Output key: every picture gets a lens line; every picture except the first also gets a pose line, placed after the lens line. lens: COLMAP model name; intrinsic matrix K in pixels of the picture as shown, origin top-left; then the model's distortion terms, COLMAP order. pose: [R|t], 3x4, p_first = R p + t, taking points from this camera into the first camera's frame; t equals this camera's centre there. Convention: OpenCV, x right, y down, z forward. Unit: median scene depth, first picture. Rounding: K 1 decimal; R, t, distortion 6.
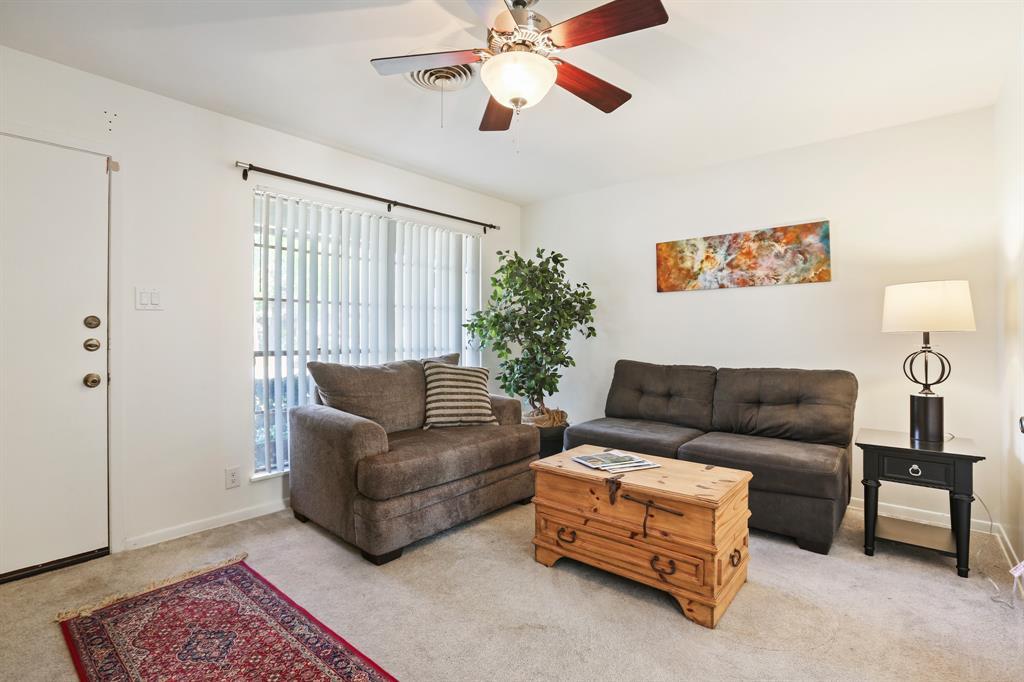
lens RADIAL K [[488.6, 0, 506.9], [0, 488.6, 332.6], [0, 0, 1]] dist [-0.024957, 0.005679]
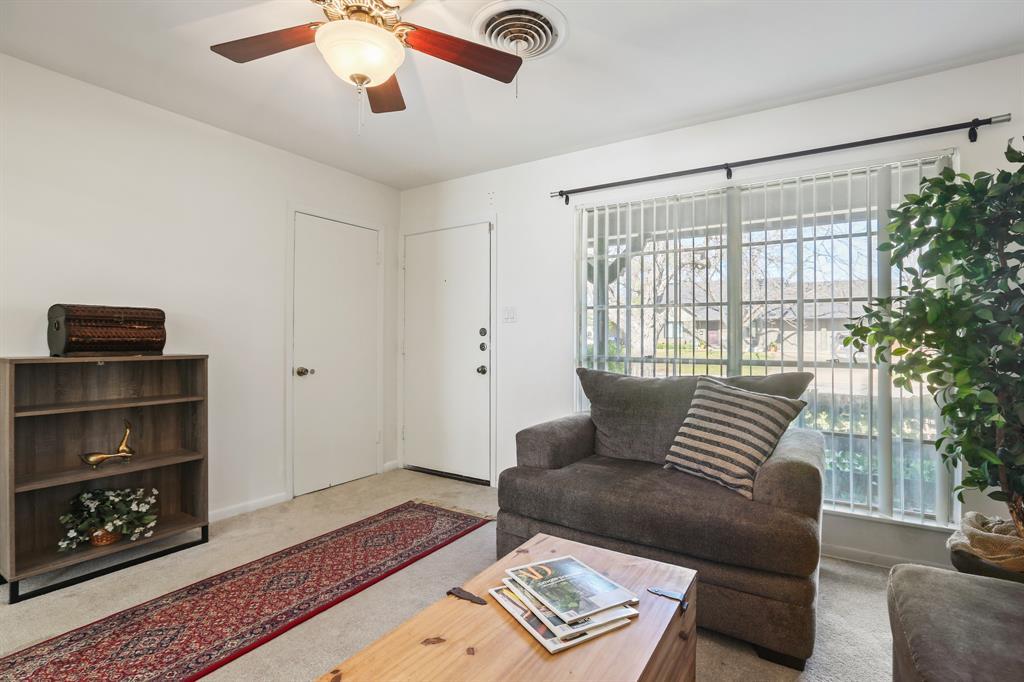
lens RADIAL K [[488.6, 0, 506.5], [0, 488.6, 341.1], [0, 0, 1]] dist [-0.024957, 0.005679]
pose [[0.128787, 0.001243, -0.991672, 0.708813], [-0.006249, 0.999980, 0.000441, 0.006752], [0.991653, 0.006140, 0.128792, 0.872782]]
